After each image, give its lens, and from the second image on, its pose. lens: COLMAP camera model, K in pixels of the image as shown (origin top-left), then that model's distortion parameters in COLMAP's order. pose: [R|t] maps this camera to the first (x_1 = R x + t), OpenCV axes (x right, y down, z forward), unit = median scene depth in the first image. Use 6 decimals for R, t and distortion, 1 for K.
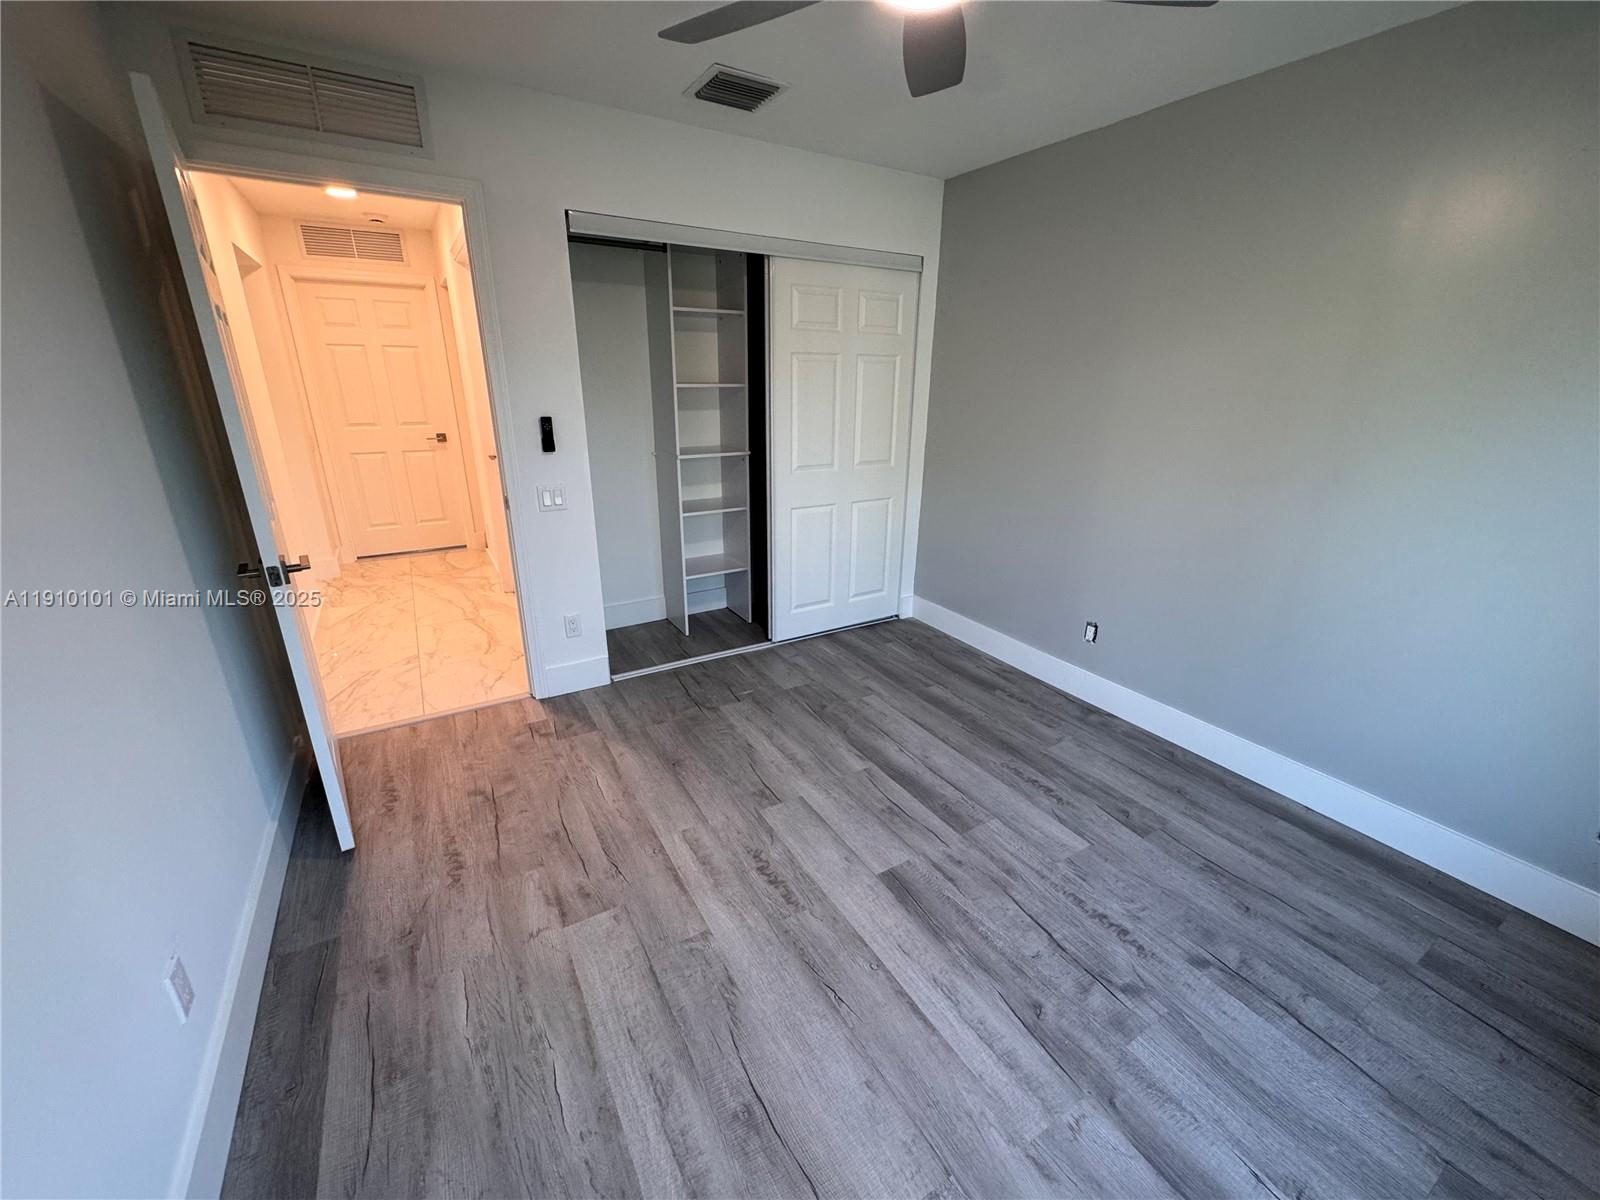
lens RADIAL K [[641.3, 0, 799.8], [0, 641.3, 596.0], [0, 0, 1]] dist [0.000174, -0.000473]
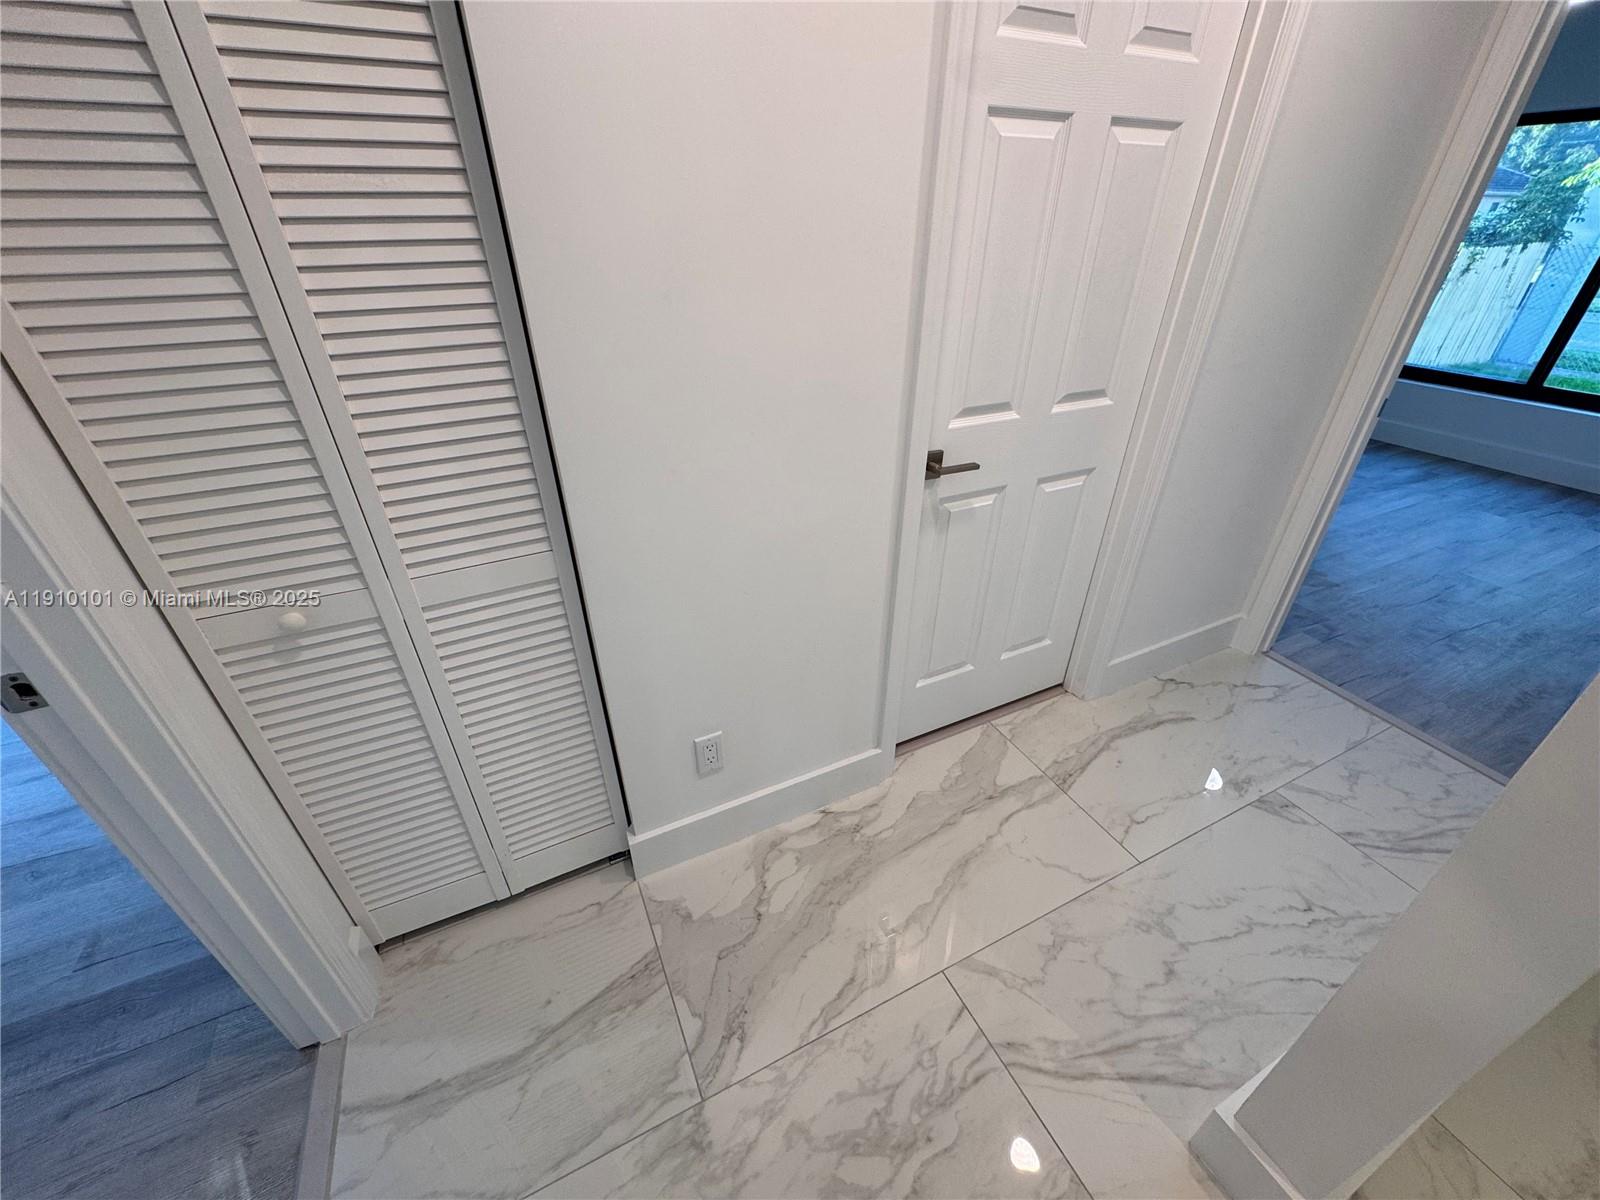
lens RADIAL K [[641.3, 0, 805.1], [0, 641.3, 608.7], [0, 0, 1]] dist [0.000174, -0.000473]
pose [[0.080680, -0.538916, 0.838487, -1.625579], [0.328095, 0.808707, 0.488207, -0.690787], [-0.941193, 0.235715, 0.242062, 1.956316]]
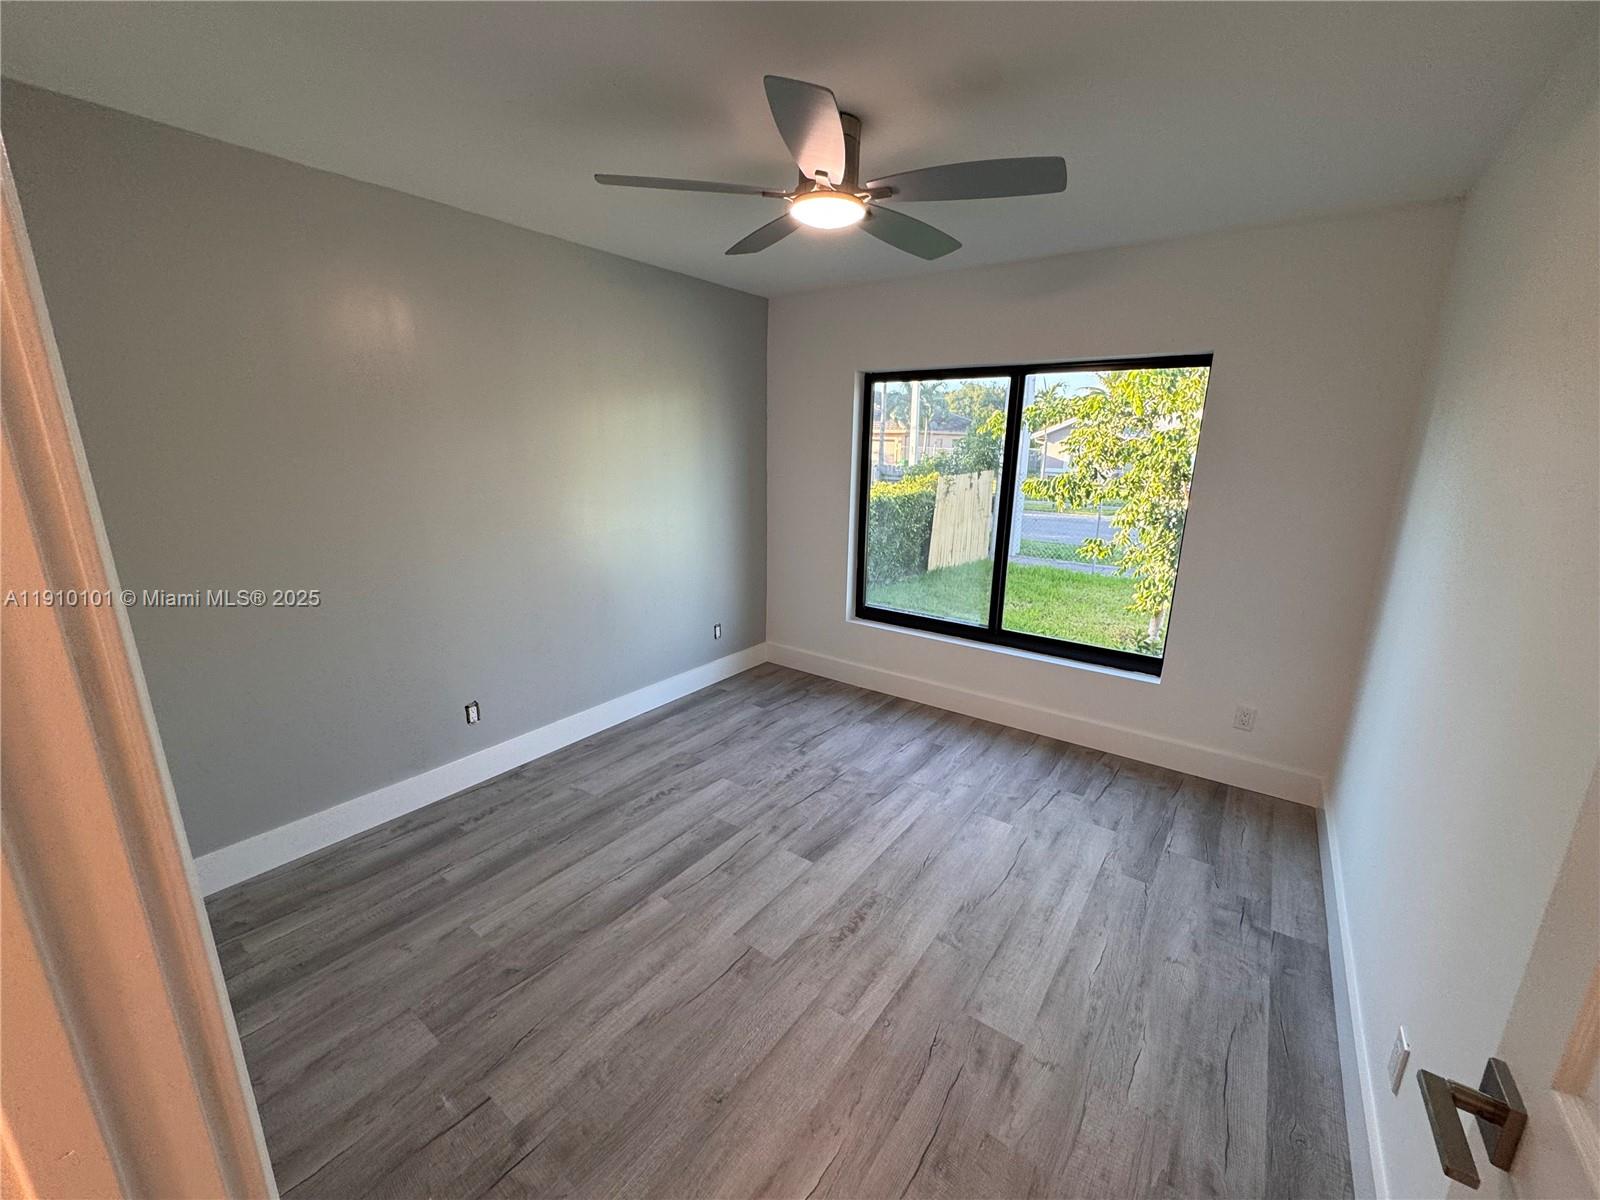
lens RADIAL K [[641.3, 0, 804.5], [0, 641.3, 605.4], [0, 0, 1]] dist [0.000174, -0.000473]
pose [[-0.396293, -0.248836, 0.883760, -0.790637], [0.282533, 0.882811, 0.375261, -0.438248], [-0.873572, 0.398404, -0.279547, 1.108614]]
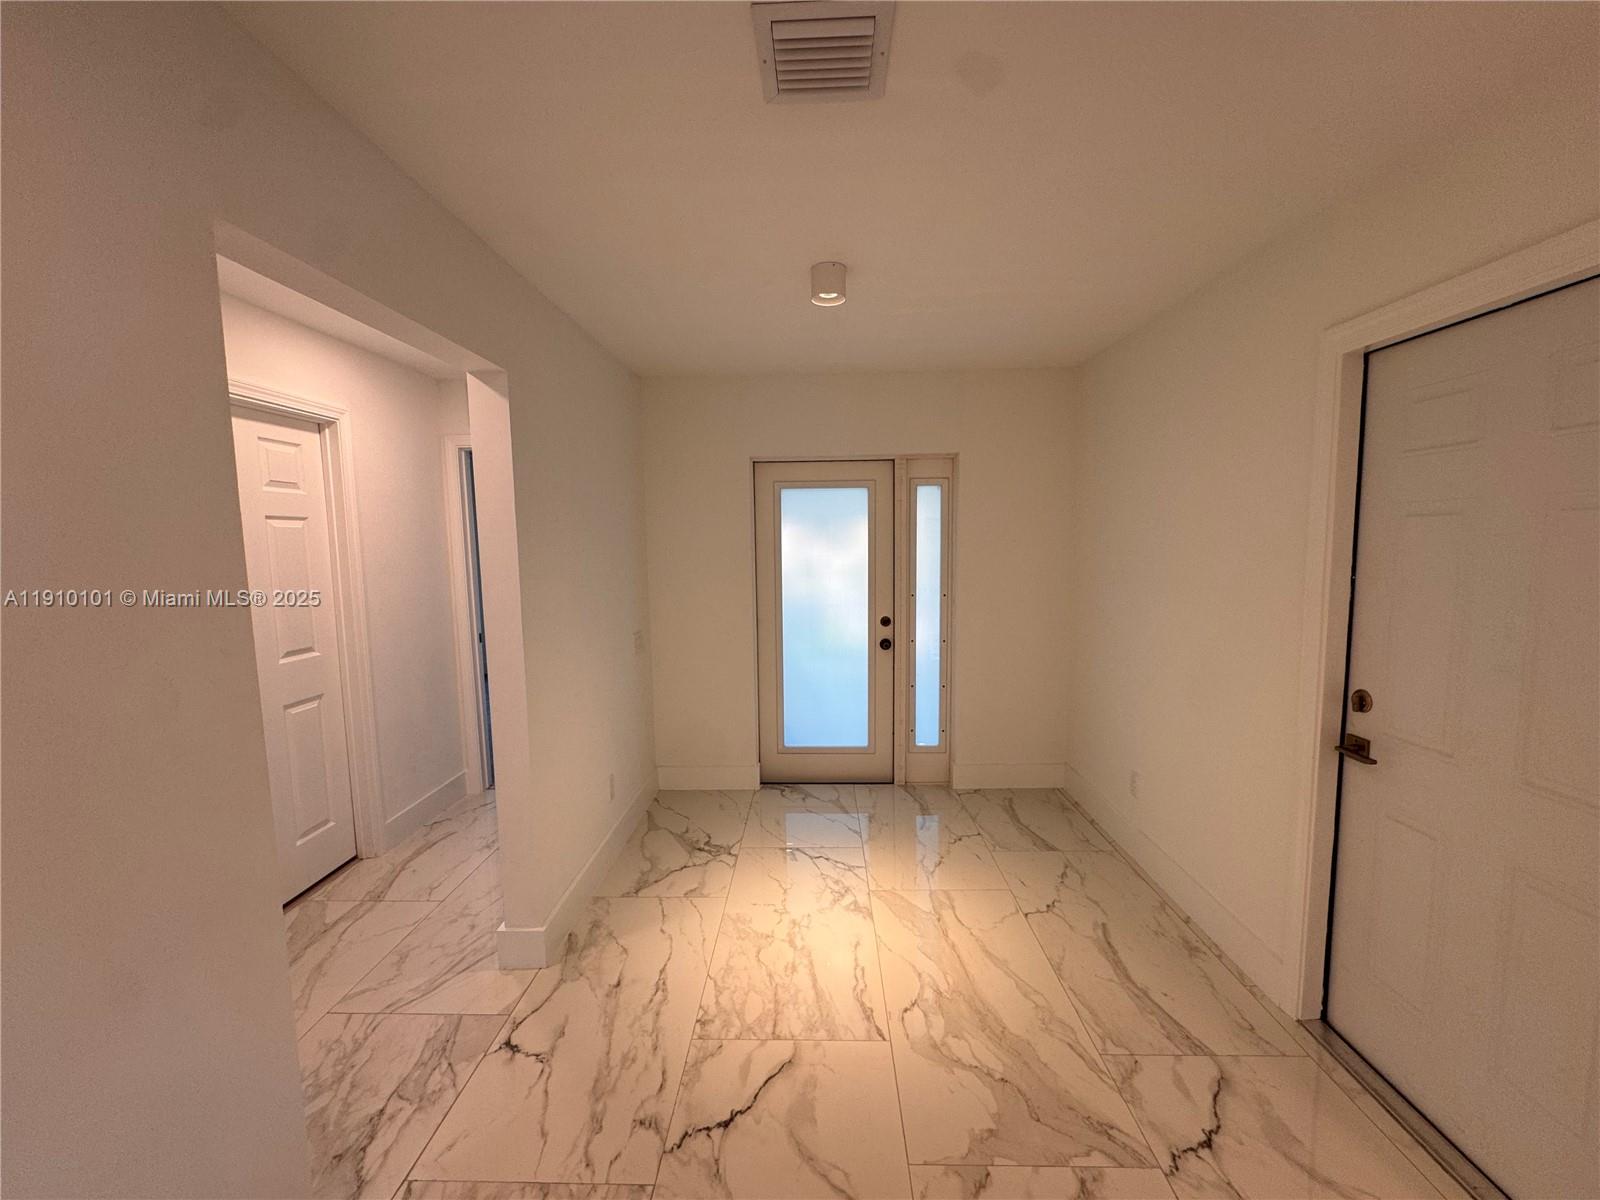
lens RADIAL K [[641.3, 0, 801.8], [0, 641.3, 603.6], [0, 0, 1]] dist [0.000174, -0.000473]
pose [[-0.841886, -0.059450, 0.536370, -2.345623], [0.178733, 0.907101, 0.381080, -0.808062], [-0.509197, 0.416693, -0.753051, 2.181700]]
